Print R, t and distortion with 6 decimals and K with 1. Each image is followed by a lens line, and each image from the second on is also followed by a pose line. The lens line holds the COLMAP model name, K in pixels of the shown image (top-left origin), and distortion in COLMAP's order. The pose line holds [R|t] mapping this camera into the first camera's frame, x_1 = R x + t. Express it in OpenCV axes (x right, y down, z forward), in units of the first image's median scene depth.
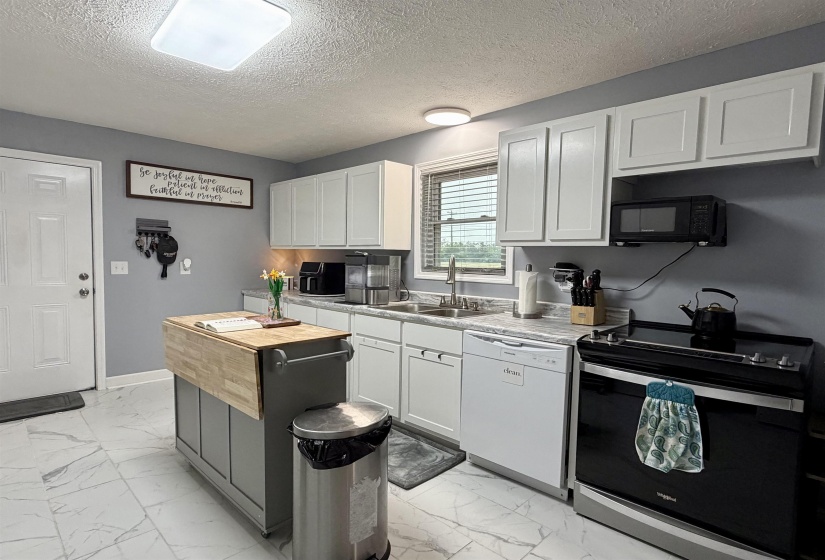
lens RADIAL K [[437.3, 0, 407.1], [0, 437.3, 290.5], [0, 0, 1]] dist [-0.000116, 0.000024]
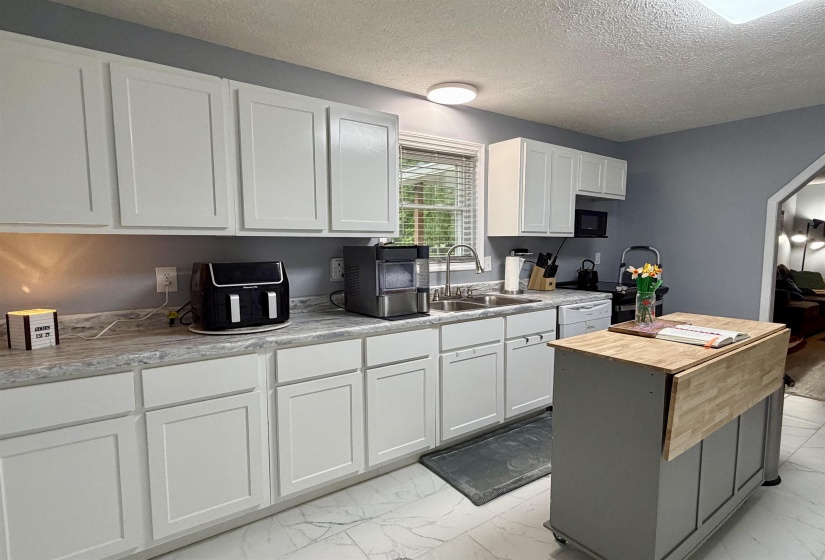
lens RADIAL K [[437.3, 0, 407.1], [0, 437.3, 290.5], [0, 0, 1]] dist [-0.000116, 0.000024]
pose [[0.153203, -0.118688, 0.981041, -0.891755], [0.081514, 0.990896, 0.107150, -0.094008], [-0.984827, 0.063553, 0.161483, 0.988102]]
